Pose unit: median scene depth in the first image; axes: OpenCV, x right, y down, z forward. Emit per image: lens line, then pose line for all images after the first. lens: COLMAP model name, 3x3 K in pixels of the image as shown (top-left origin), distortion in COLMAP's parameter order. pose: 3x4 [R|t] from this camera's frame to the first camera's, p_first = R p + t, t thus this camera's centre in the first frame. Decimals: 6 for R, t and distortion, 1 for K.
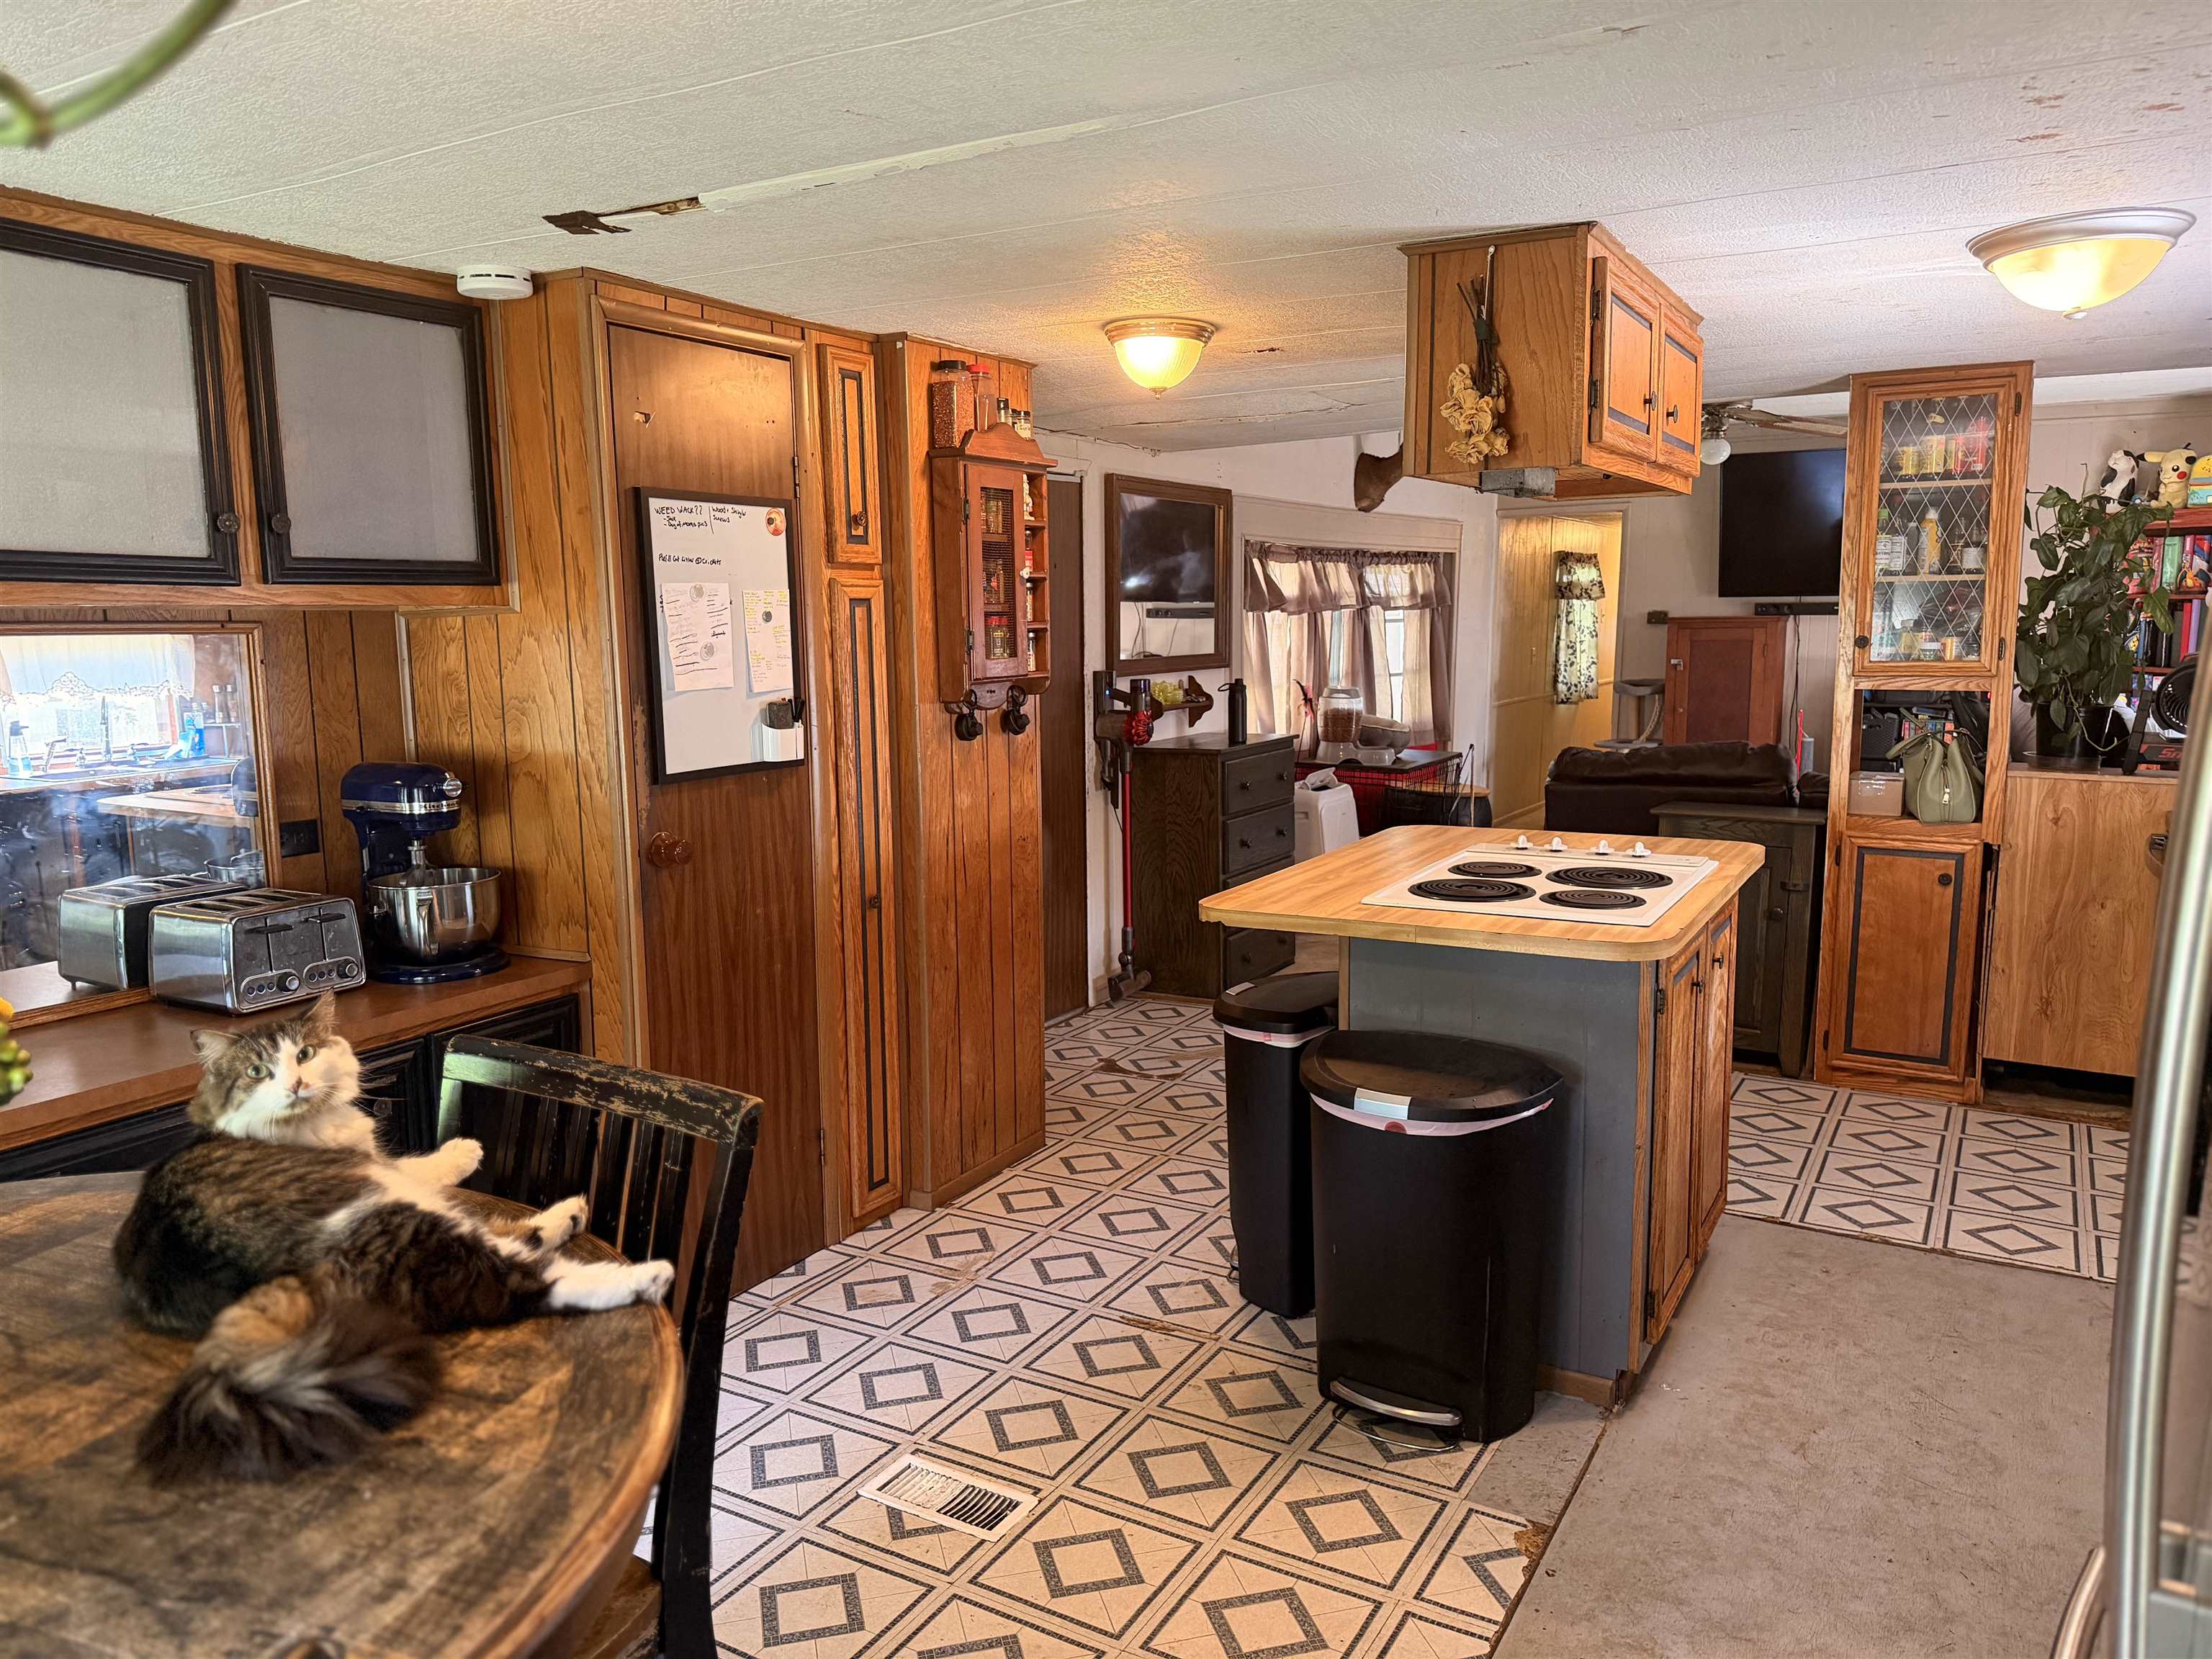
lens RADIAL K [[1531.8, 0, 1106.6], [0, 1531.8, 828.4], [0, 0, 1]] dist [-0.007847, -0.005593]
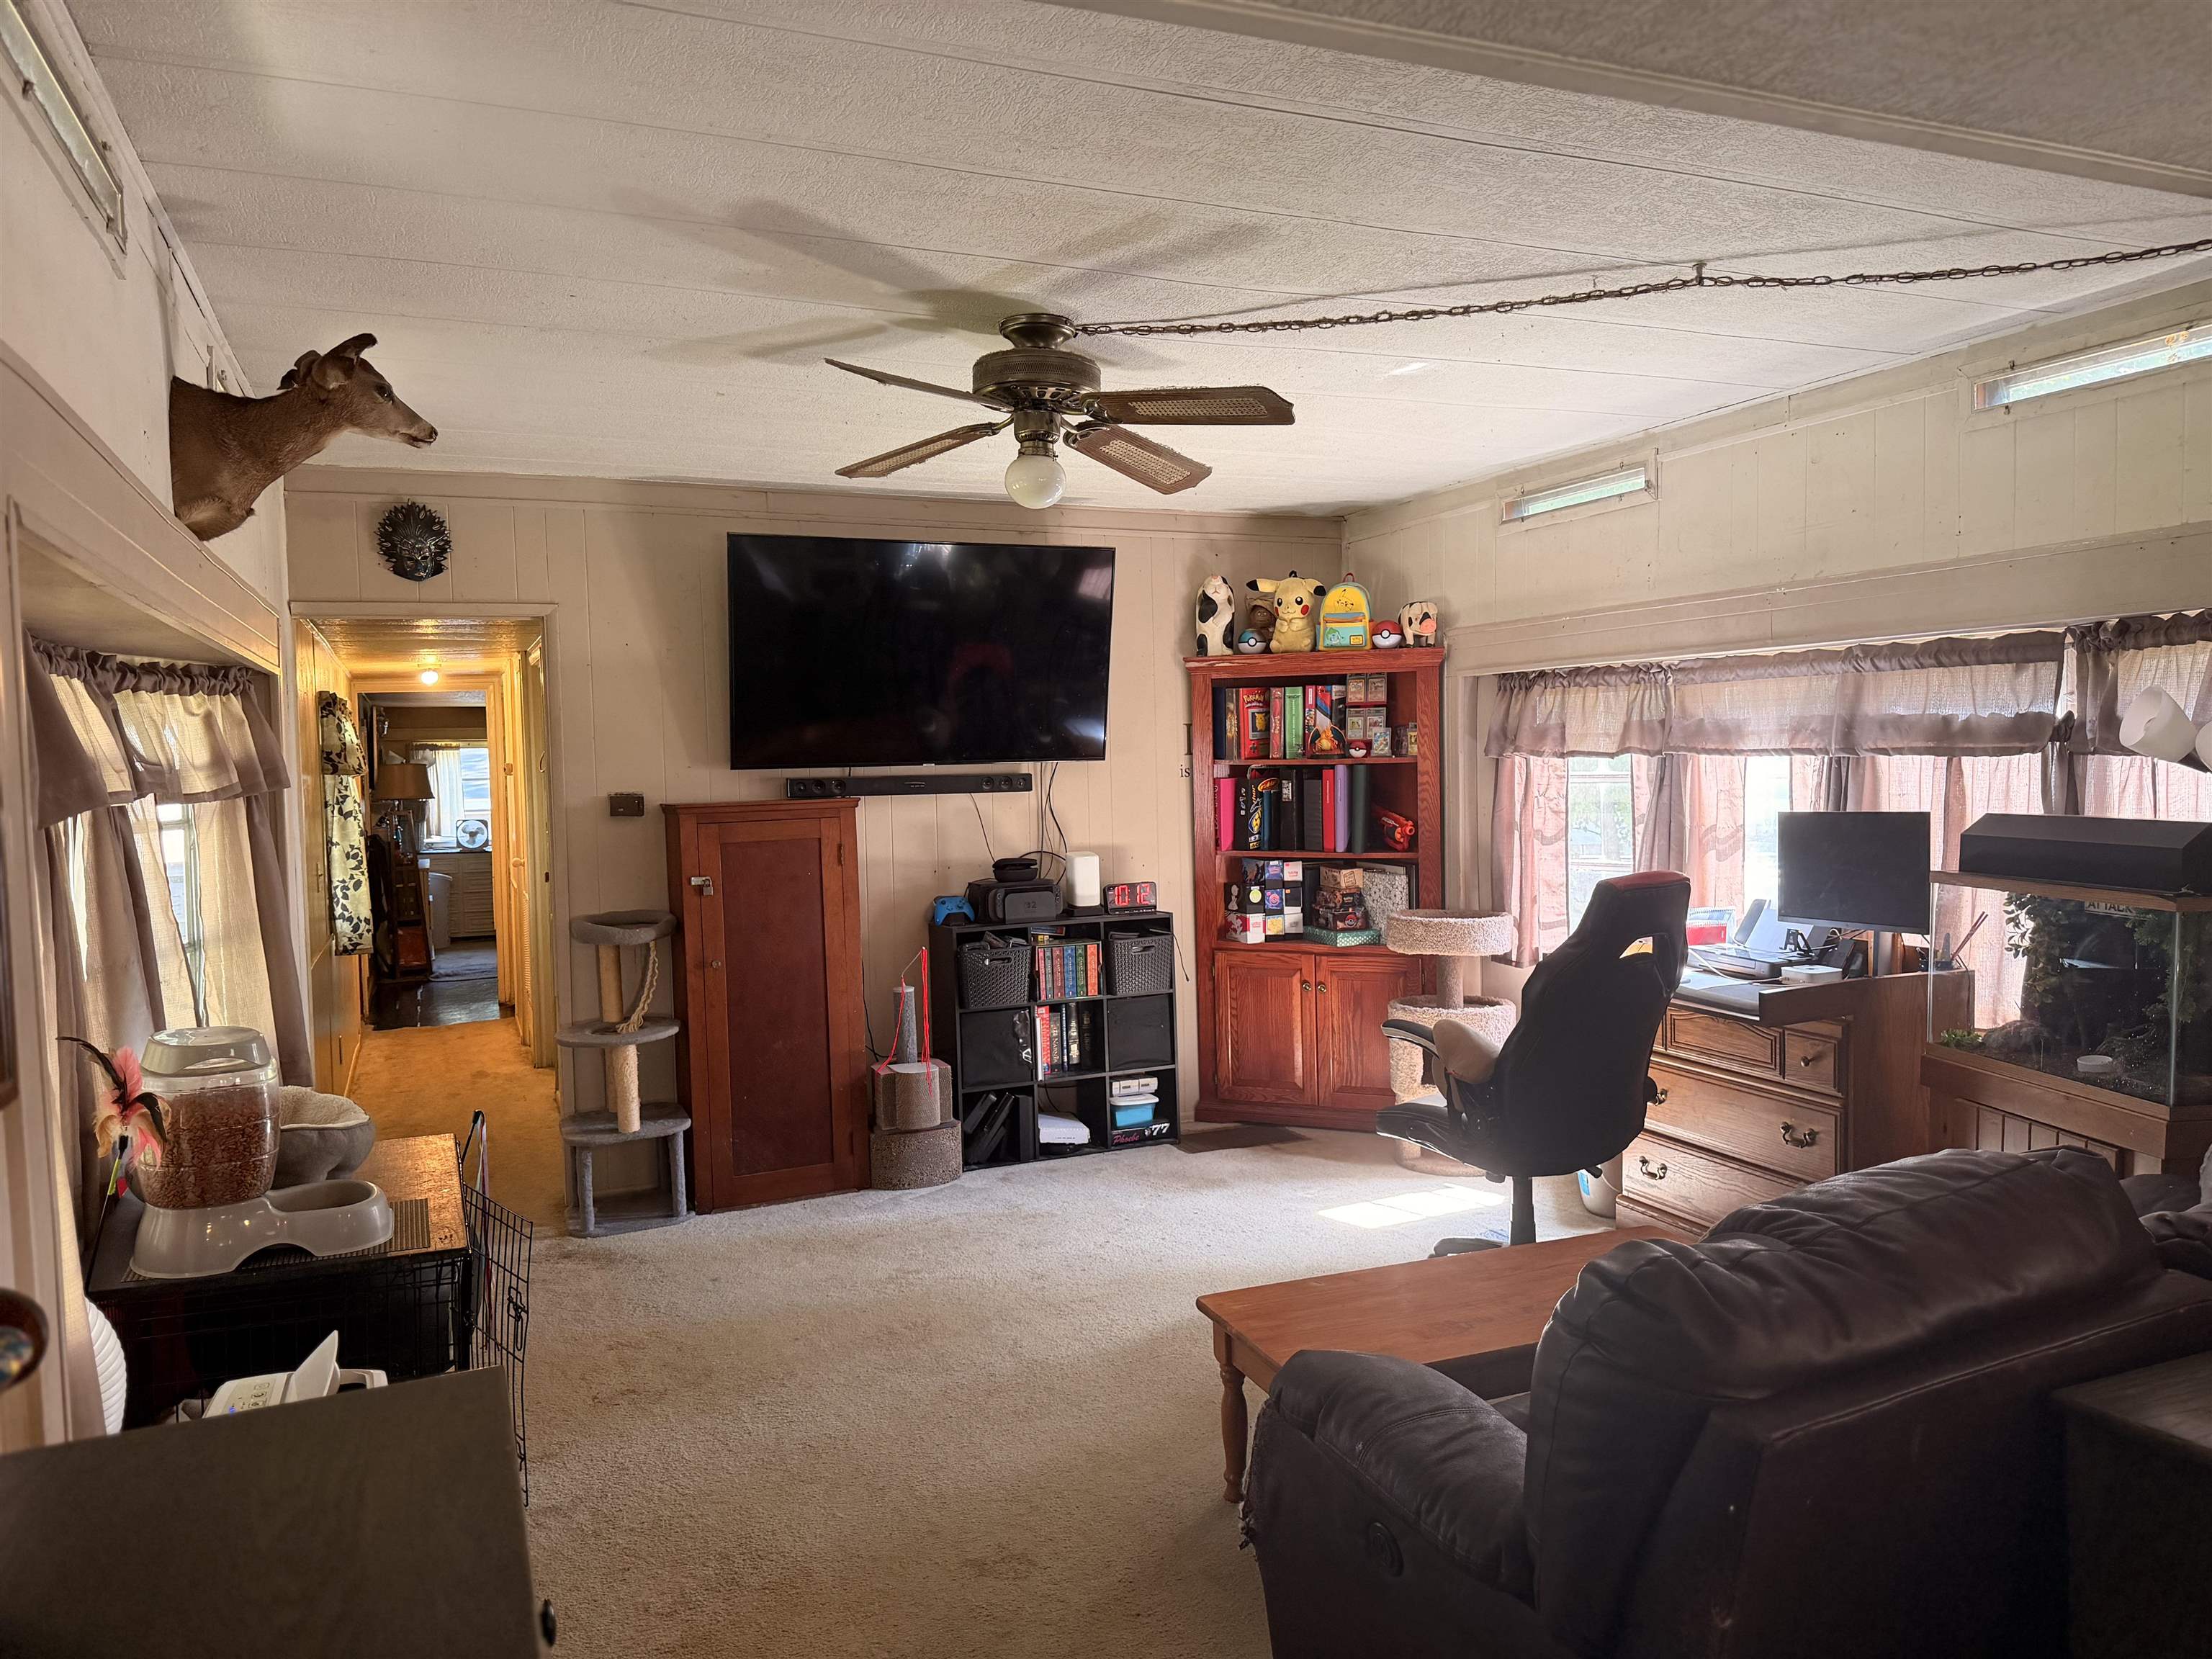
lens RADIAL K [[1531.8, 0, 1110.6], [0, 1531.8, 836.9], [0, 0, 1]] dist [-0.007847, -0.005593]
pose [[0.582638, -0.039929, 0.811750, -0.002623], [0.131401, 0.990280, -0.045603, -0.087942], [-0.802039, 0.133235, 0.582221, 0.604637]]
